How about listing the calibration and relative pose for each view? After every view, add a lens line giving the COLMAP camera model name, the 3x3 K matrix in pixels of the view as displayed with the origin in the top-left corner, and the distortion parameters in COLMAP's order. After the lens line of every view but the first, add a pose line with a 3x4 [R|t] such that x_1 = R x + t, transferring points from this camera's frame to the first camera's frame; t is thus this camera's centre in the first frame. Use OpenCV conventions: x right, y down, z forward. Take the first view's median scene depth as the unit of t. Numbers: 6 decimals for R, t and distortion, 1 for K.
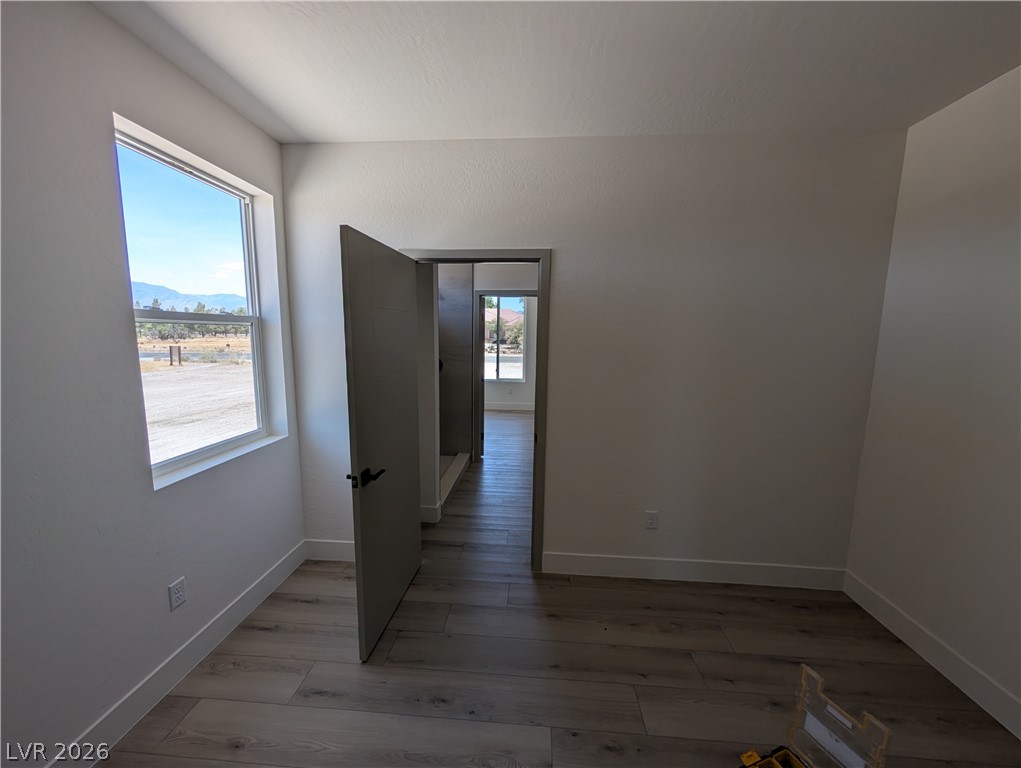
lens RADIAL K [[383.7, 0, 509.9], [0, 383.7, 385.7], [0, 0, 1]] dist [-0.000305, 0.000116]
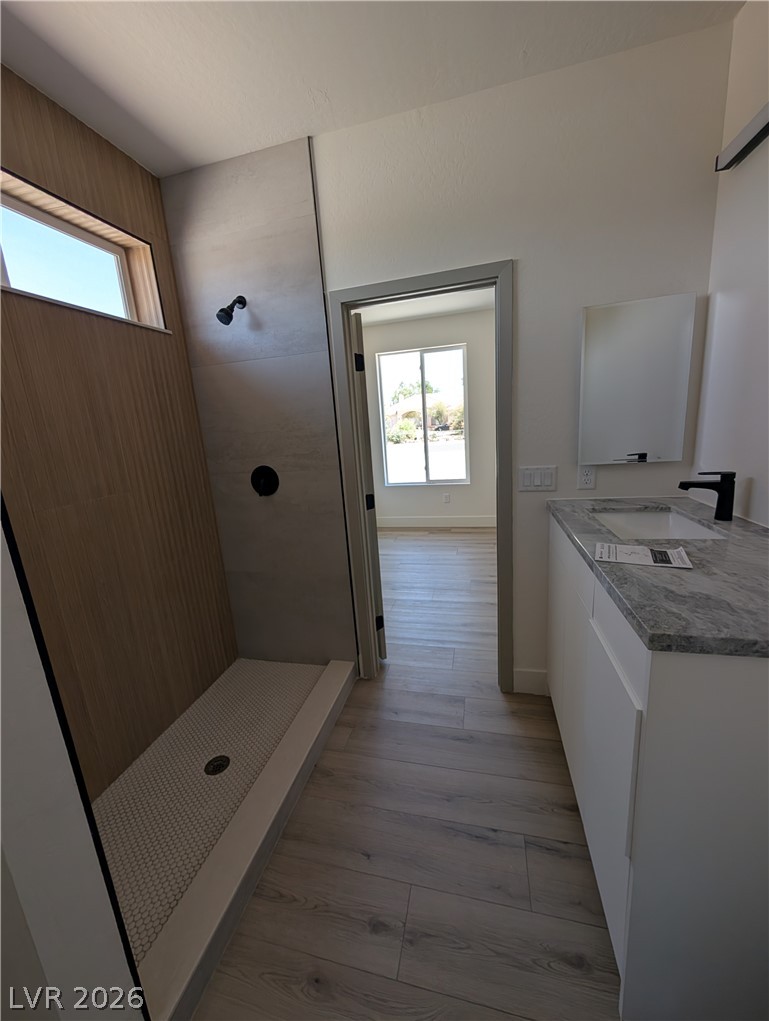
lens RADIAL K [[383.7, 0, 382.7], [0, 383.7, 507.8], [0, 0, 1]] dist [-0.000305, 0.000116]
pose [[0.980961, -0.039069, -0.190234, 0.016550], [0.054934, 0.995372, 0.078850, -0.028432], [0.186273, -0.087799, 0.978567, 0.327018]]
